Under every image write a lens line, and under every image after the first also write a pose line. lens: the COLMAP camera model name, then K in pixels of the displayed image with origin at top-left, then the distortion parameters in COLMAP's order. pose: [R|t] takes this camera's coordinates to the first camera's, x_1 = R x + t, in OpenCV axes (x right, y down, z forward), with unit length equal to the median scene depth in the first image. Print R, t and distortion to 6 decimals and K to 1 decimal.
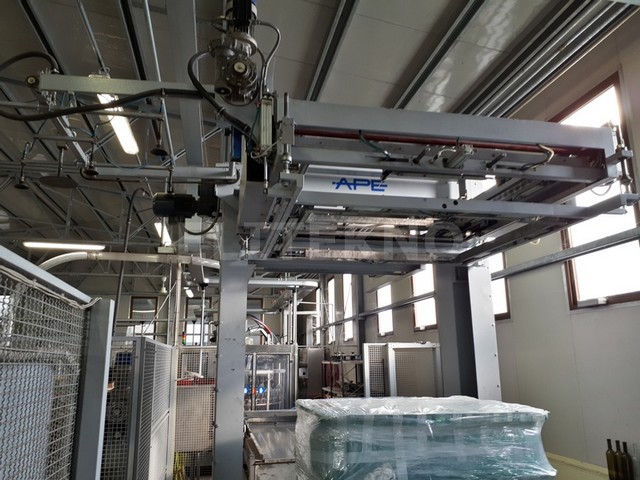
lens RADIAL K [[506.6, 0, 320.9], [0, 506.6, 243.4], [0, 0, 1]] dist [0.034567, -0.004638]
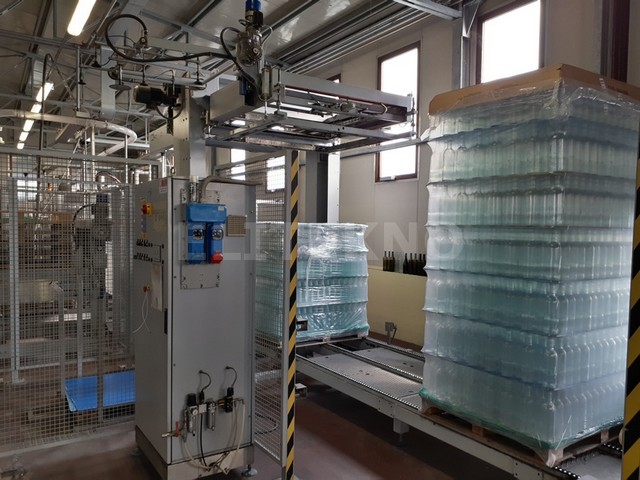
lens RADIAL K [[506.6, 0, 320.9], [0, 506.6, 243.4], [0, 0, 1]] dist [0.034567, -0.004638]
pose [[0.928512, 0.011146, 0.371136, -0.348095], [-0.106660, 0.965428, 0.237849, -0.062915], [-0.355654, -0.260431, 0.897600, -0.573828]]
